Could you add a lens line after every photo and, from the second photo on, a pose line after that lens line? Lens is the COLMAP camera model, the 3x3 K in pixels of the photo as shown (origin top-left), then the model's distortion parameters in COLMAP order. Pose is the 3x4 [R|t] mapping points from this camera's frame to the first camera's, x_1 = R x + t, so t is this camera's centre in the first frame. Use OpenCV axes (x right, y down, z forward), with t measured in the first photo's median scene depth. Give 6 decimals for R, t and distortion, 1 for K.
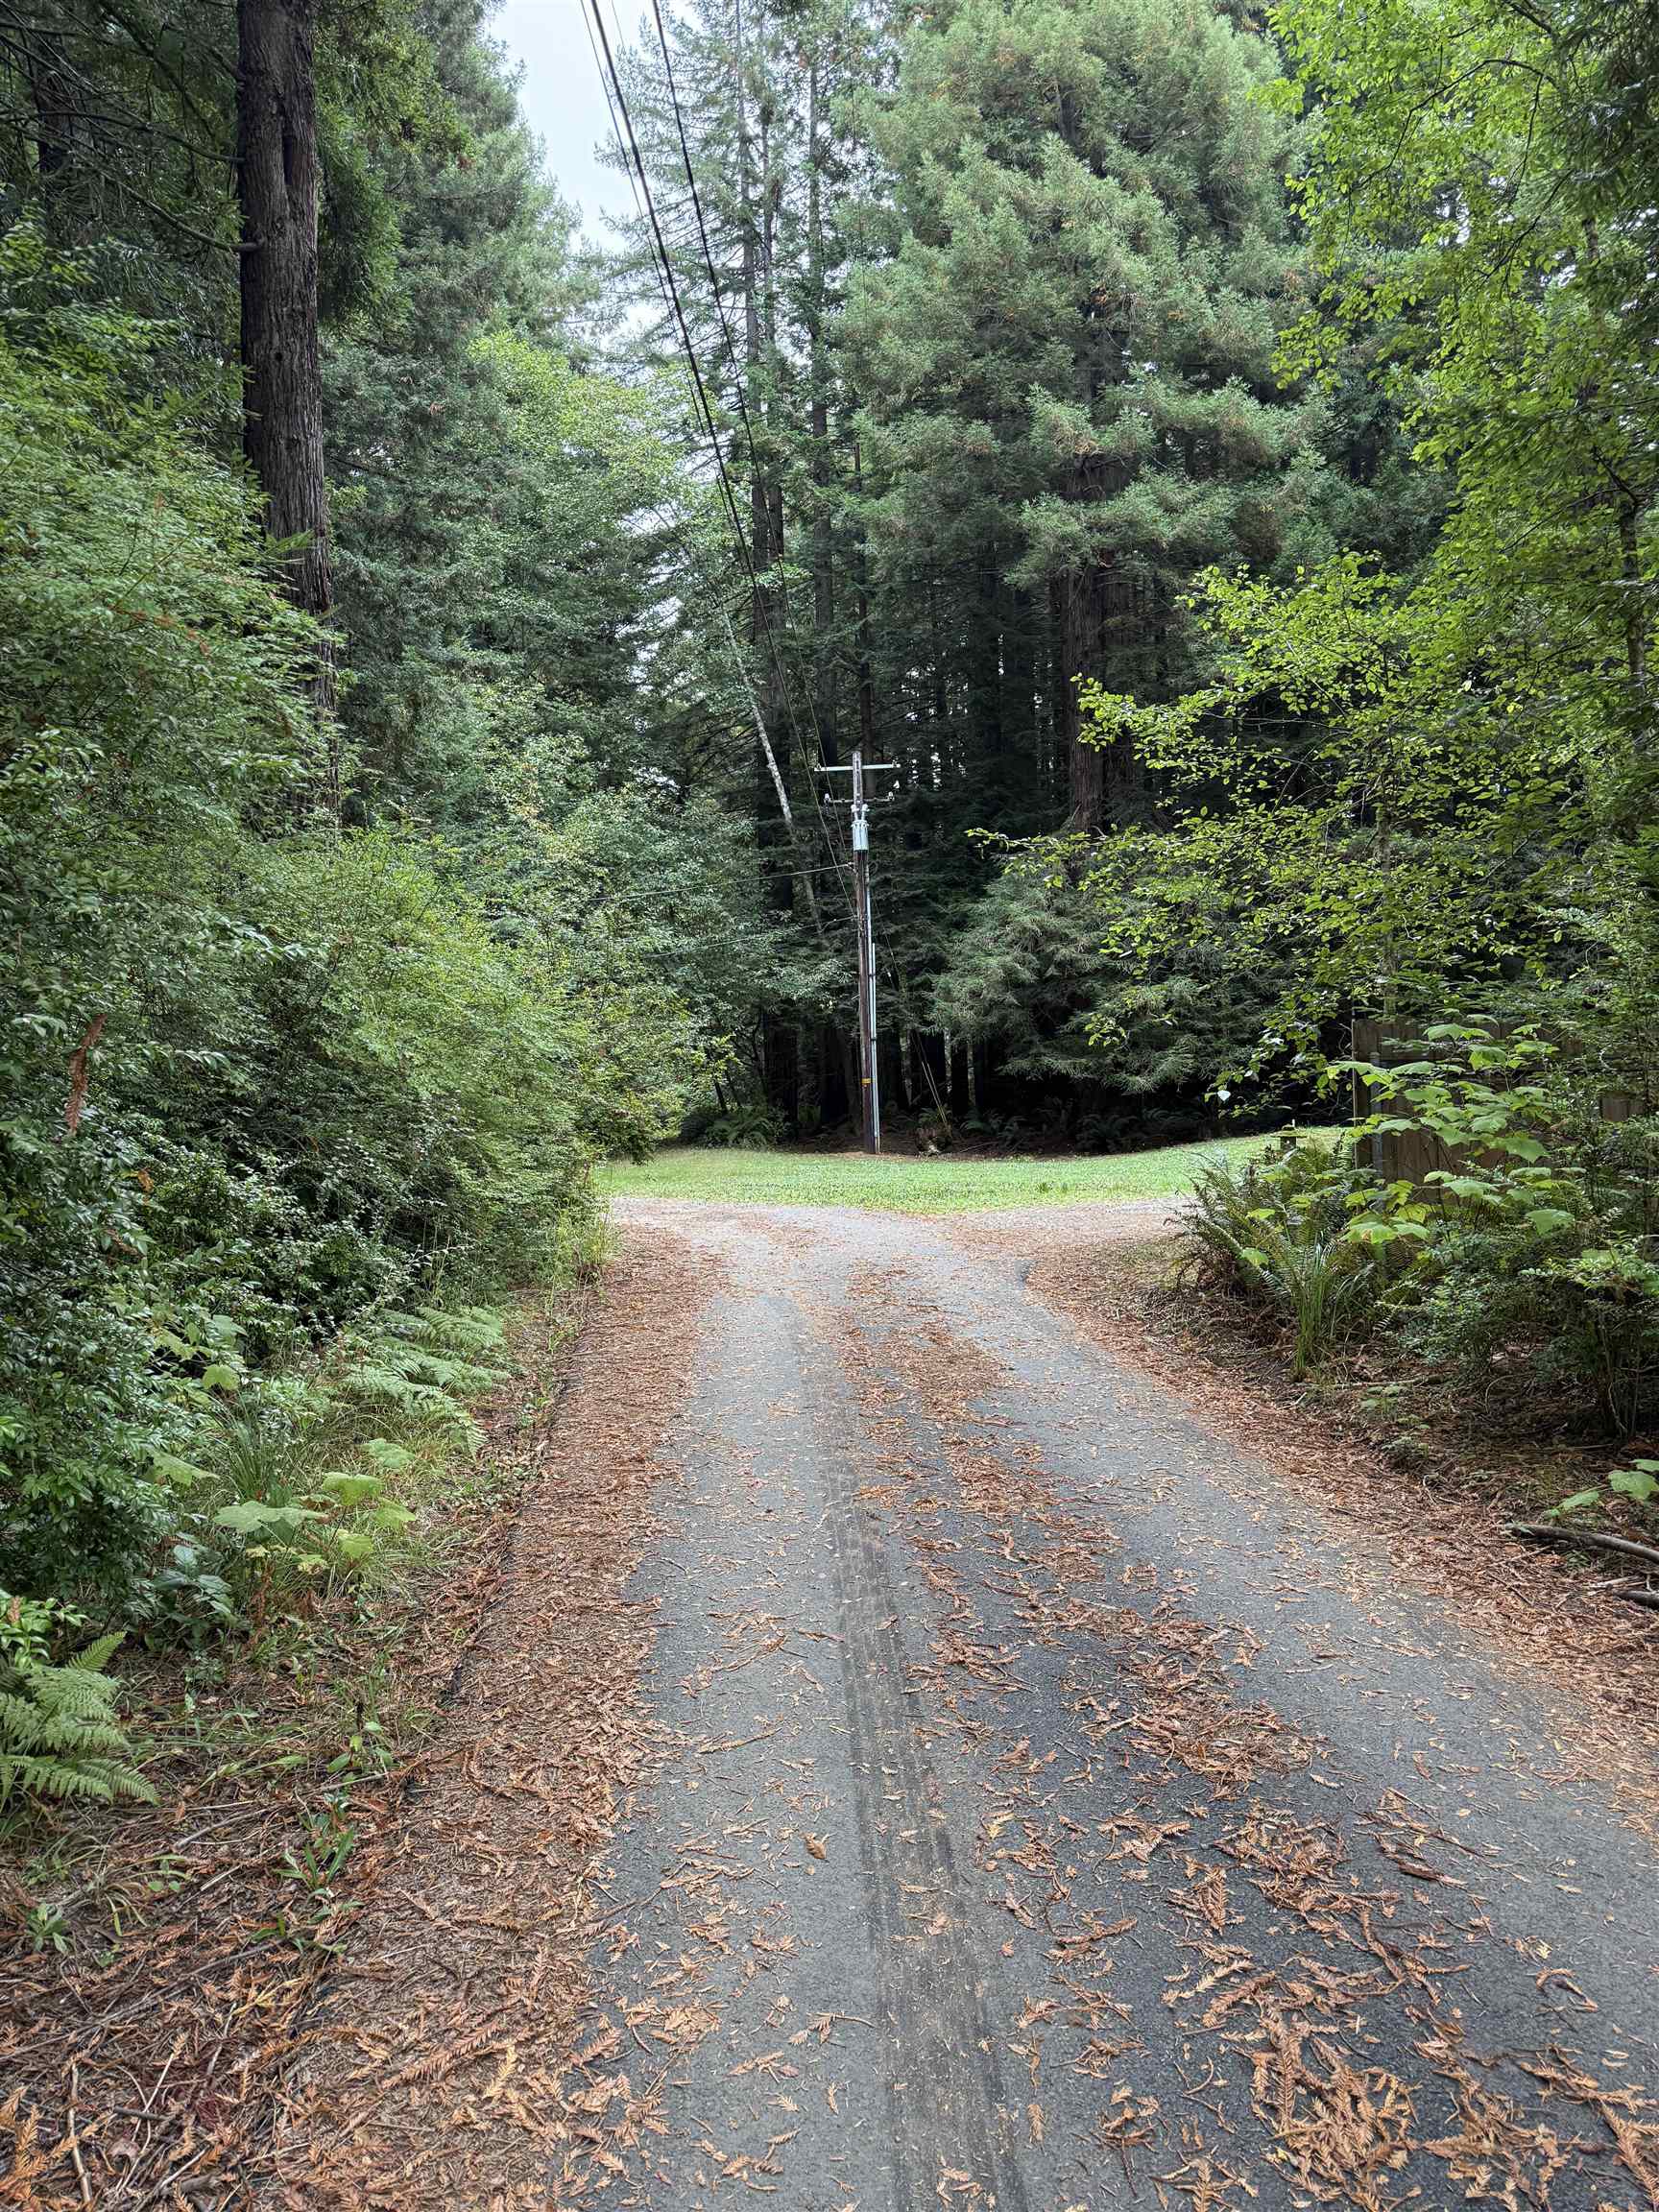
lens RADIAL K [[1547.5, 0, 829.5], [0, 1547.5, 1106.0], [0, 0, 1]] dist [-0.001230, -0.000374]
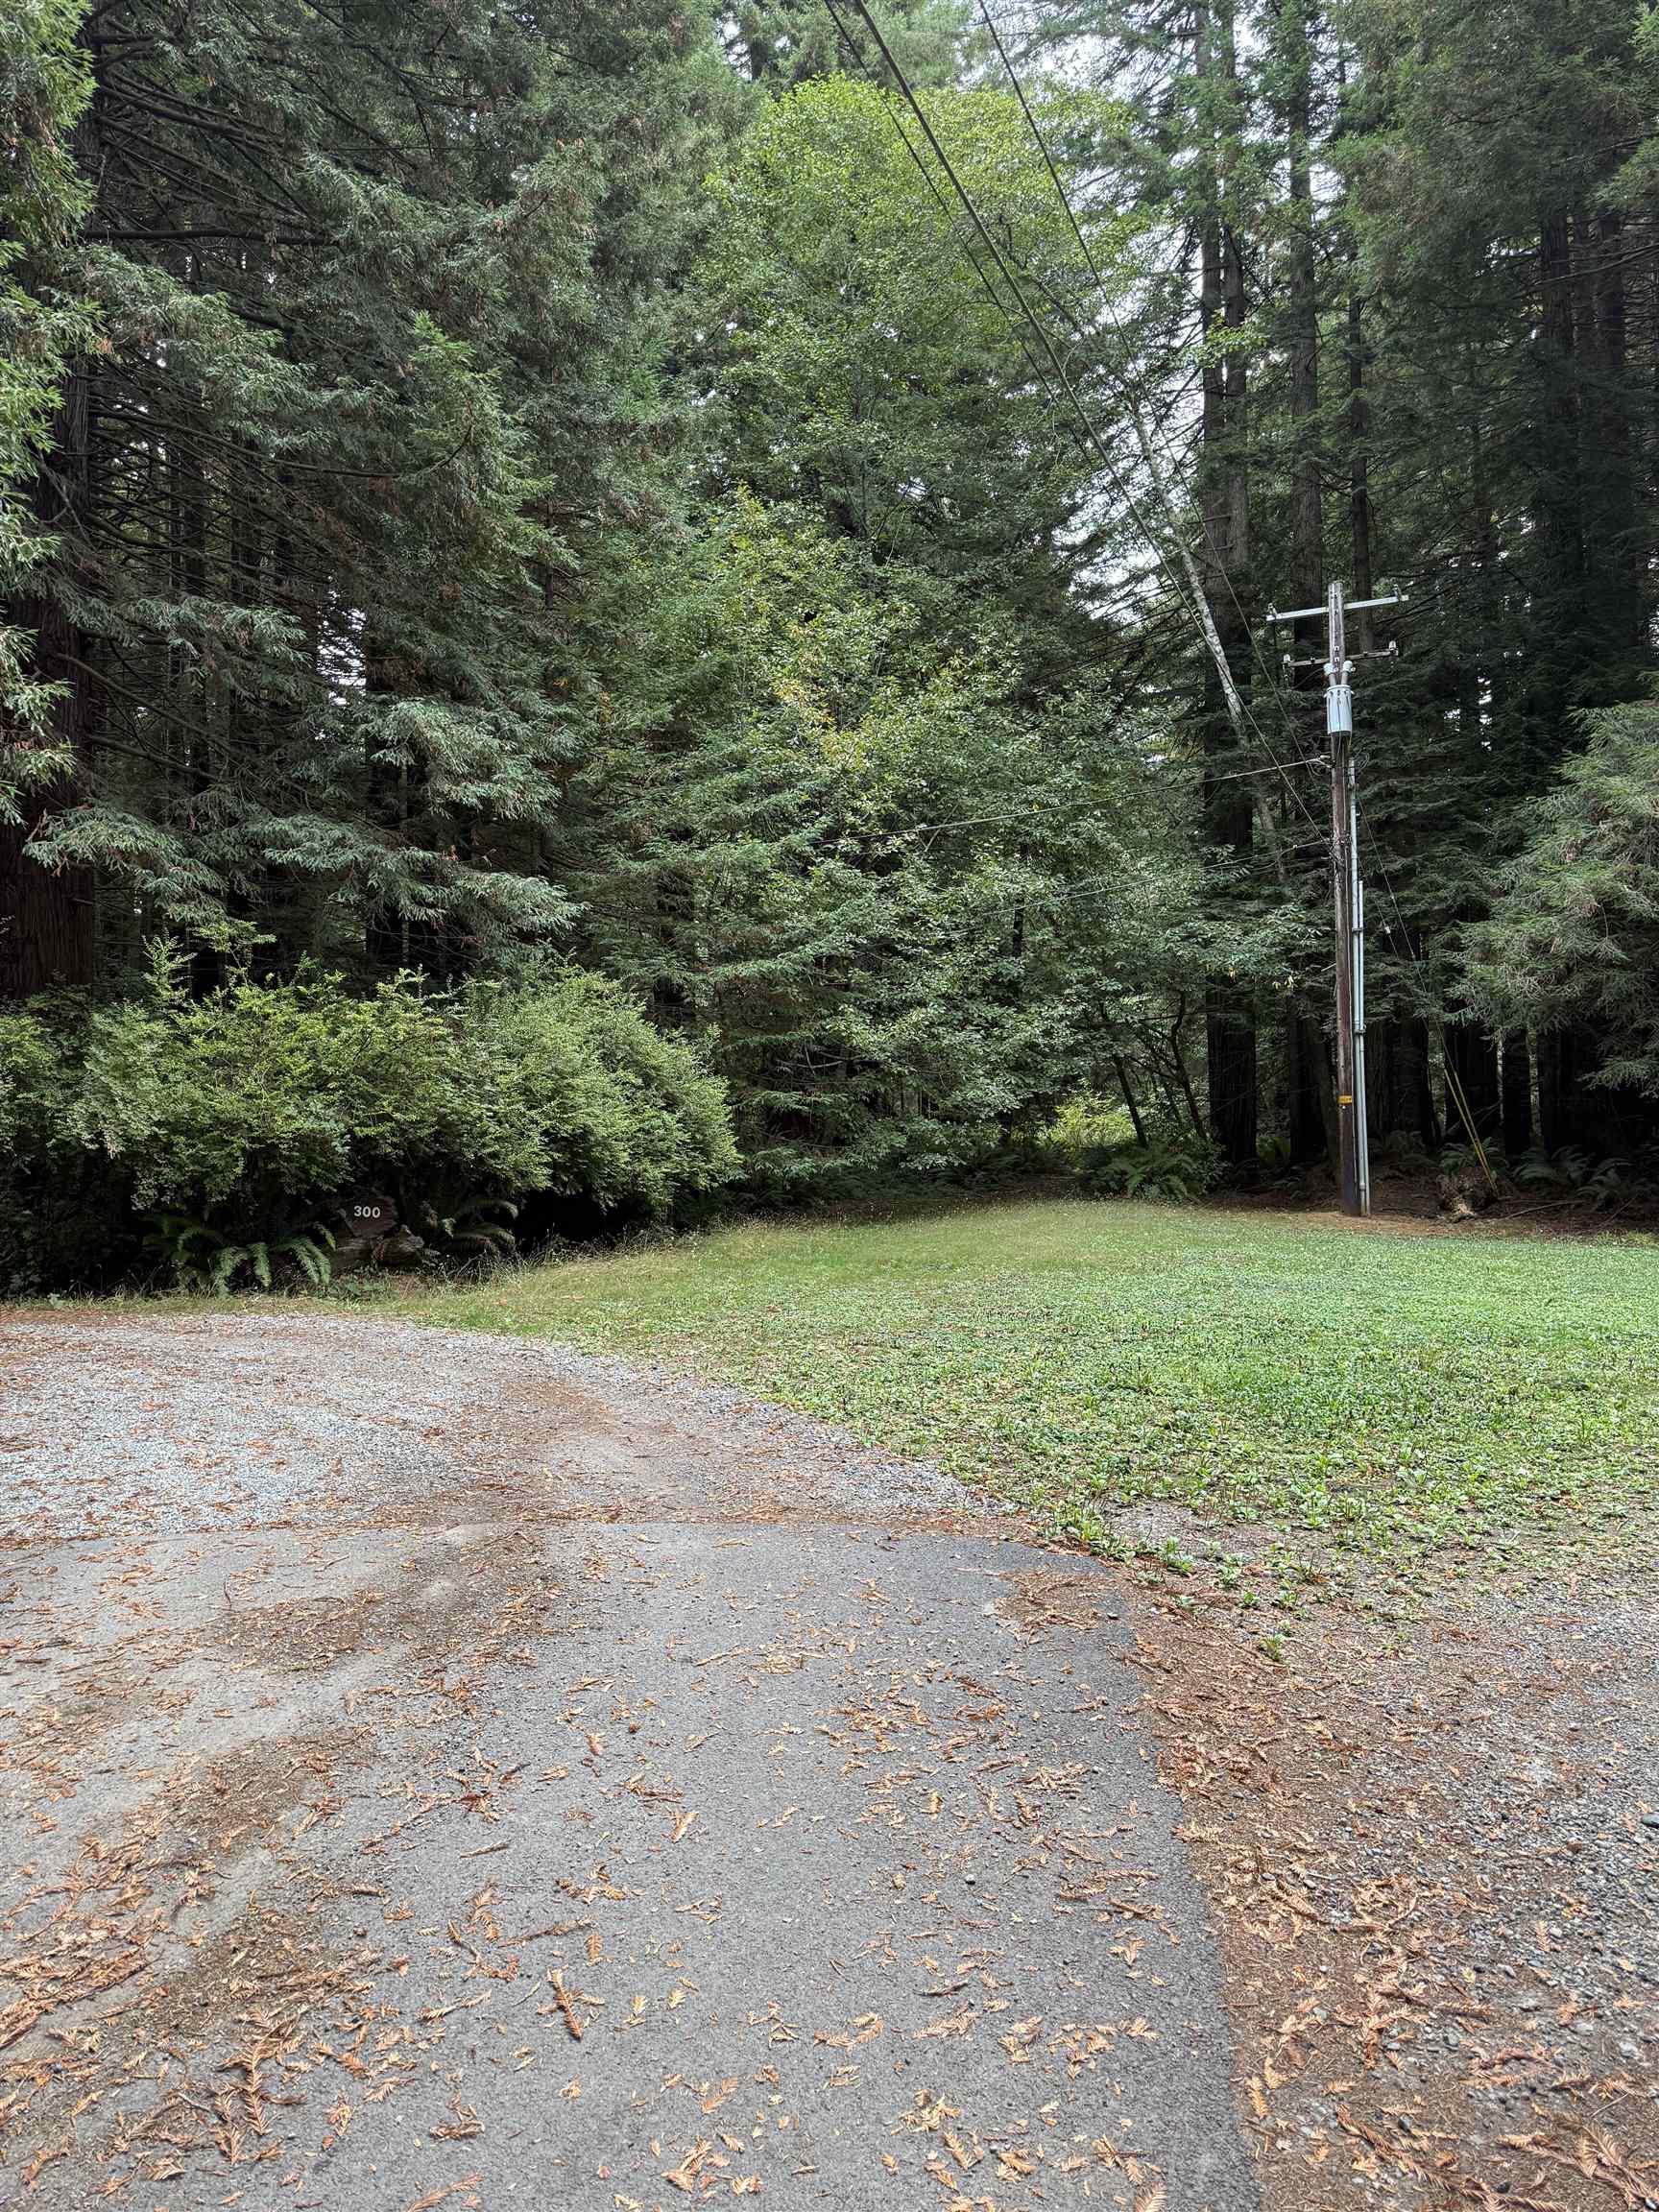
lens RADIAL K [[1677.9, 0, 732.5], [0, 1677.9, 1112.8], [0, 0, 1]] dist [0.120134, -0.255220]
pose [[0.939320, 0.004992, -0.343007, 0.025754], [-0.008524, 0.999925, -0.008788, -0.002786], [0.342937, 0.011178, 0.939292, 0.263078]]
